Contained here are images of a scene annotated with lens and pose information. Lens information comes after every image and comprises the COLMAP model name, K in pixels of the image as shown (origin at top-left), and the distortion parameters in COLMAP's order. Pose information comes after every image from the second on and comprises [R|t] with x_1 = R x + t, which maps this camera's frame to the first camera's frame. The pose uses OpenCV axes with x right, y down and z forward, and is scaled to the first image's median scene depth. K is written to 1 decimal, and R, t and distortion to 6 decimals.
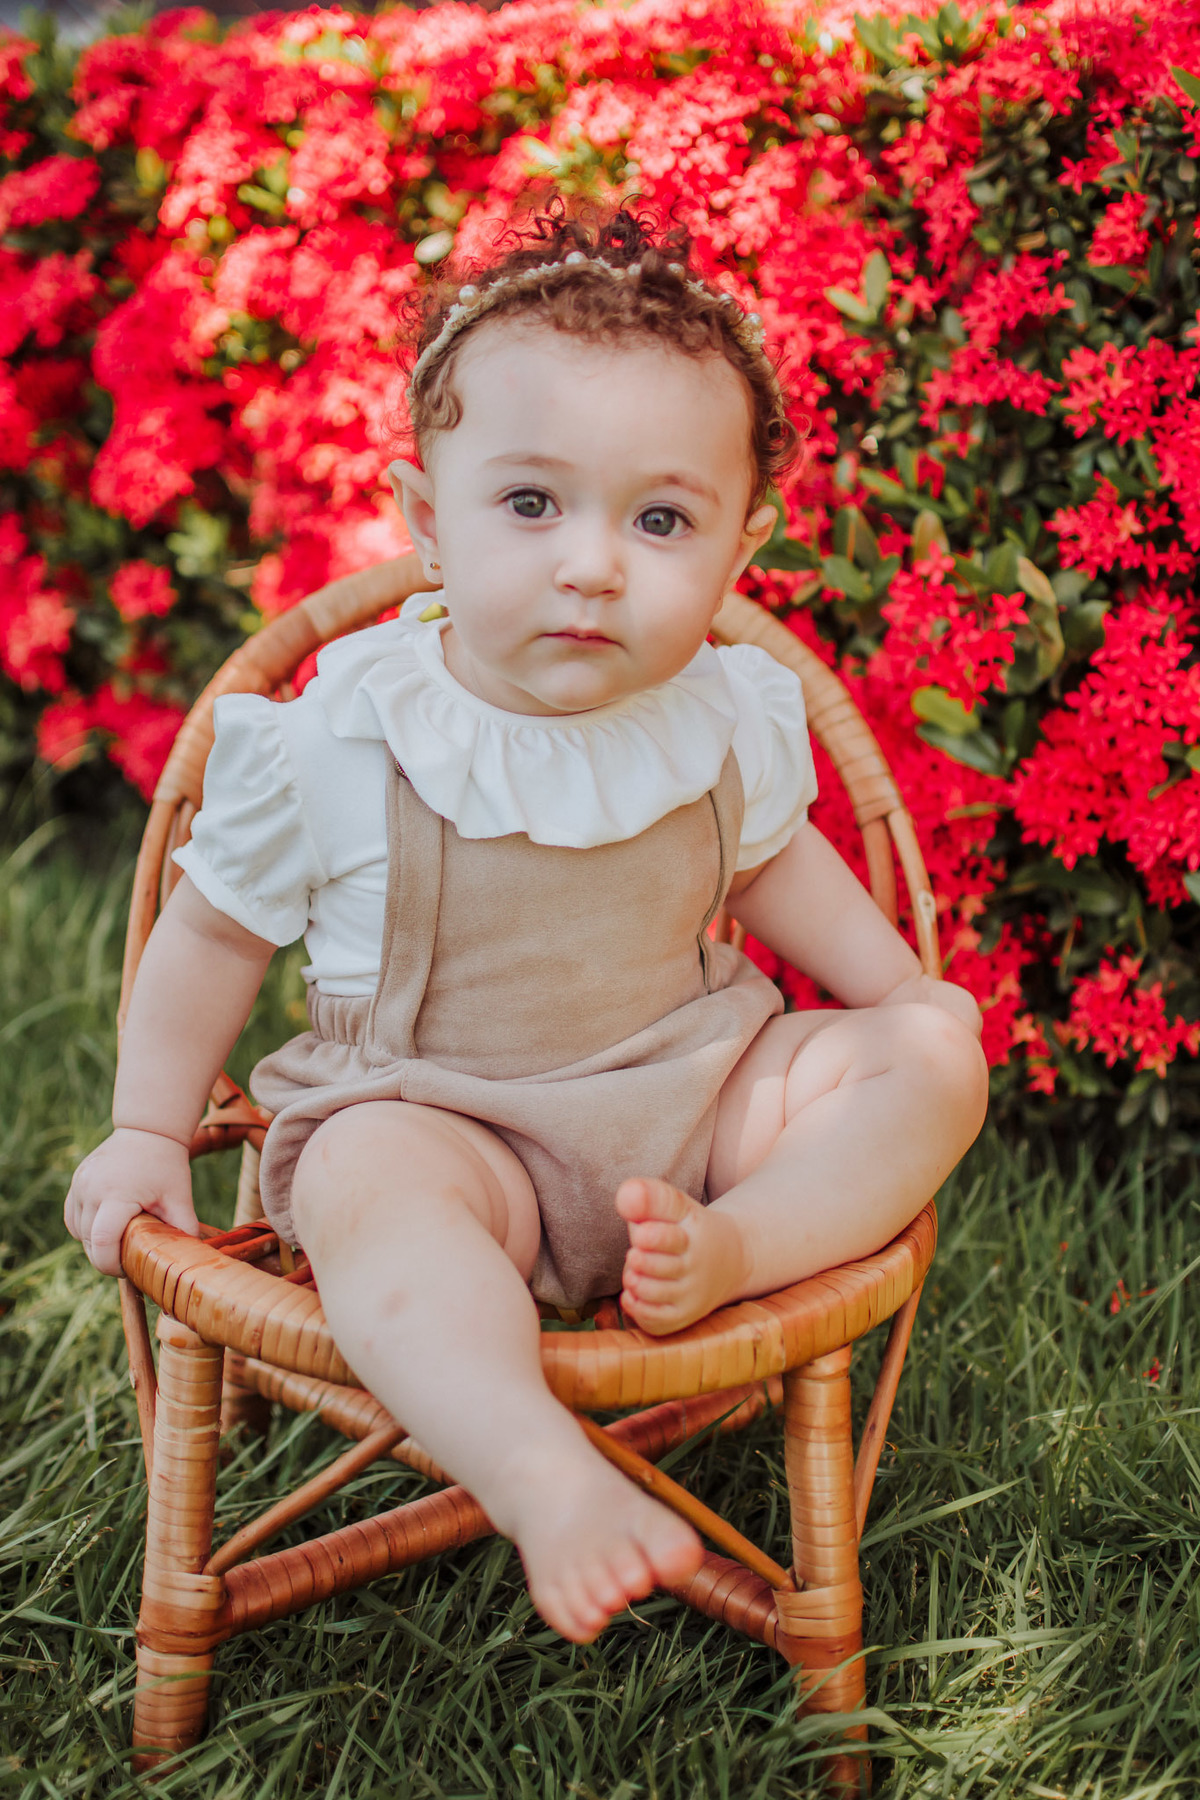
lens RADIAL K [[2793.6, 0, 600.0], [0, 2793.6, 900.0], [0, 0, 1]] dist [-0.182378, 0.093406]
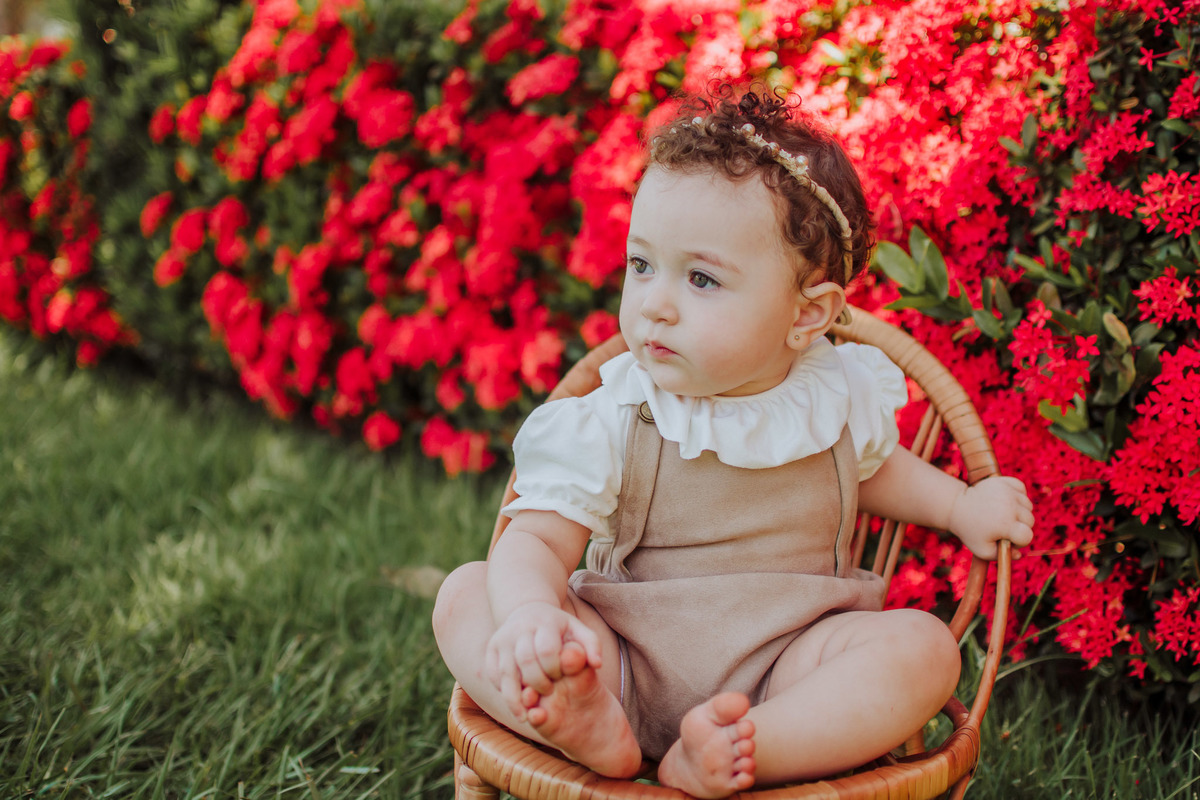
lens RADIAL K [[1862.4, 0, 600.0], [0, 1862.4, 400.0], [0, 0, 1]] dist [-0.182378, 0.093406]
pose [[0.966804, 0.031805, -0.253534, 0.133897], [-0.053777, 0.995326, -0.080208, 0.016689], [0.249798, 0.091180, 0.963995, -0.016642]]
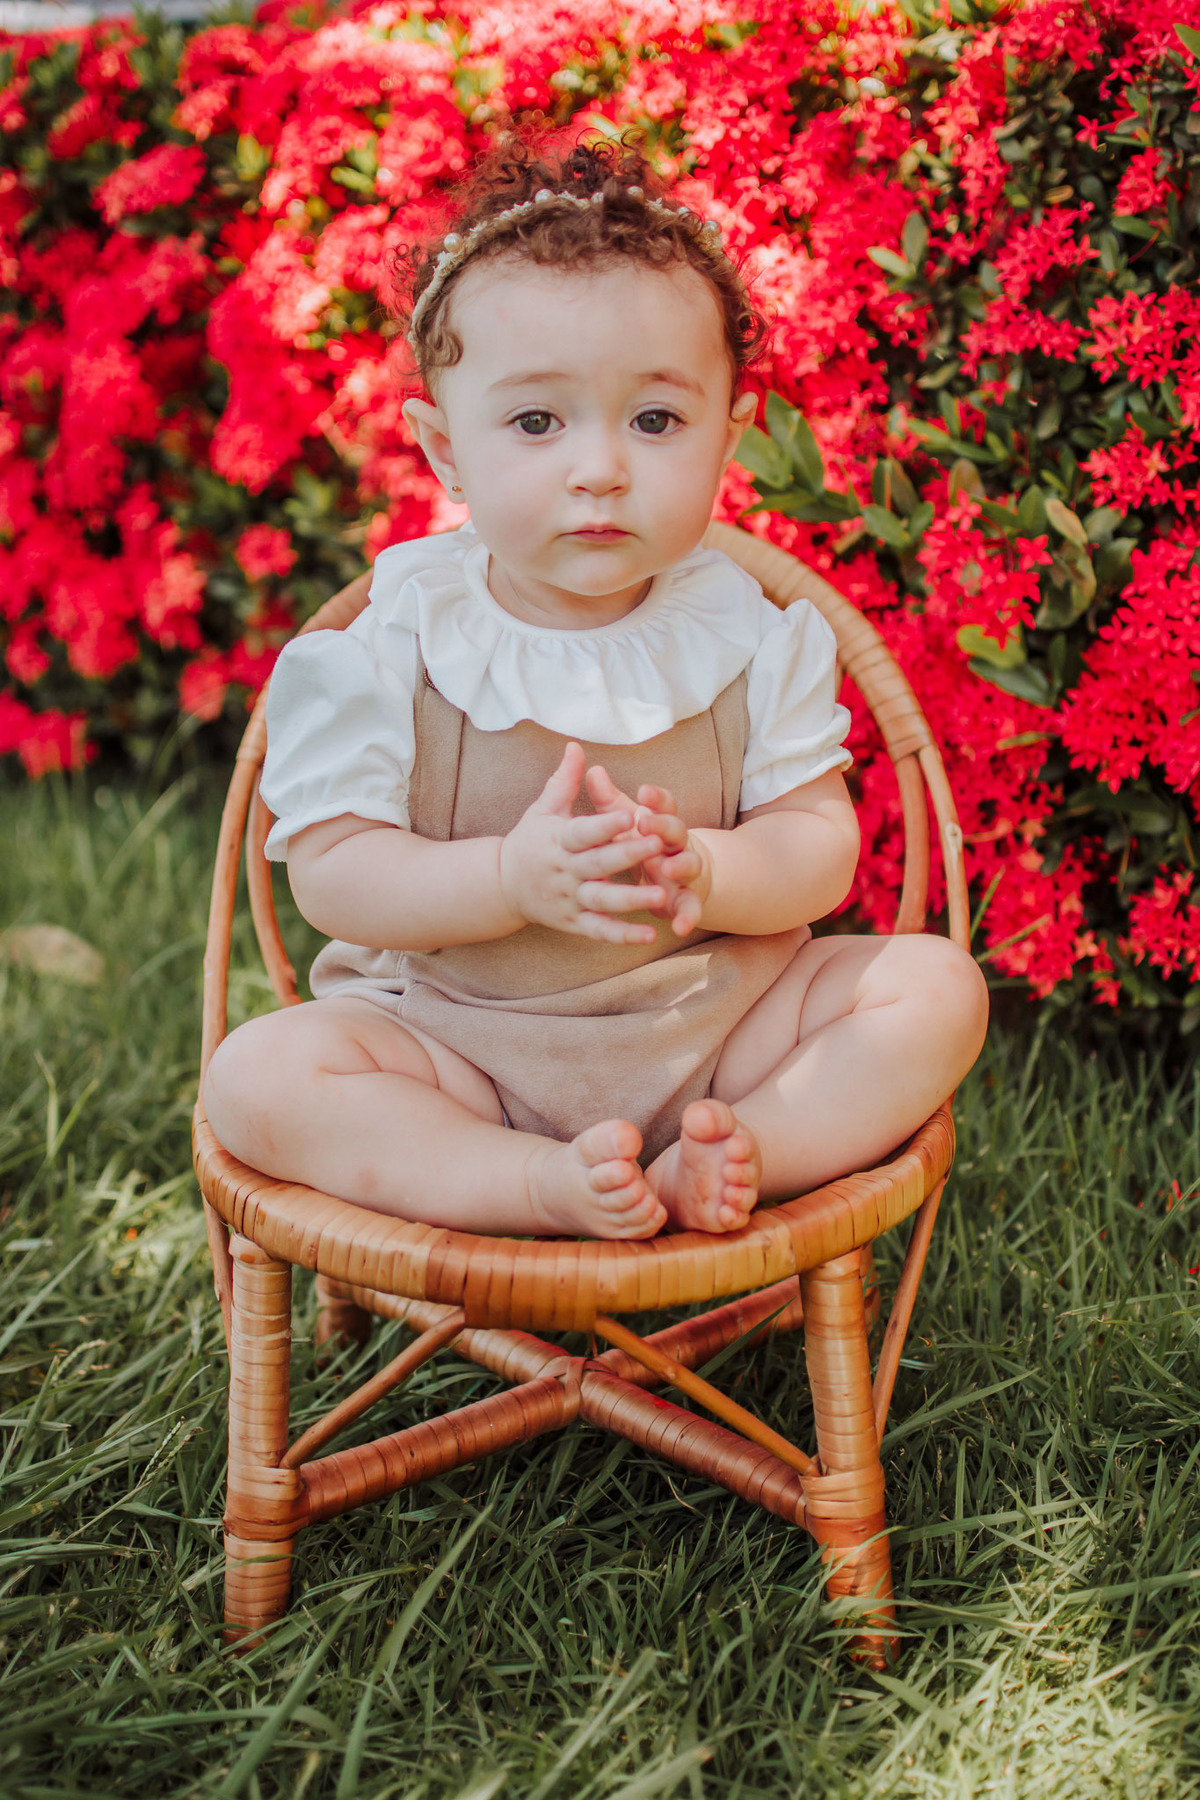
lens RADIAL K [[2793.6, 0, 600.0], [0, 2793.6, 900.0], [0, 0, 1]] dist [-0.182378, 0.093406]
pose [[0.995870, -0.029983, -0.085702, 0.063696], [0.032643, 0.999022, 0.029814, -0.008247], [0.084725, -0.032488, 0.995875, -0.062770]]
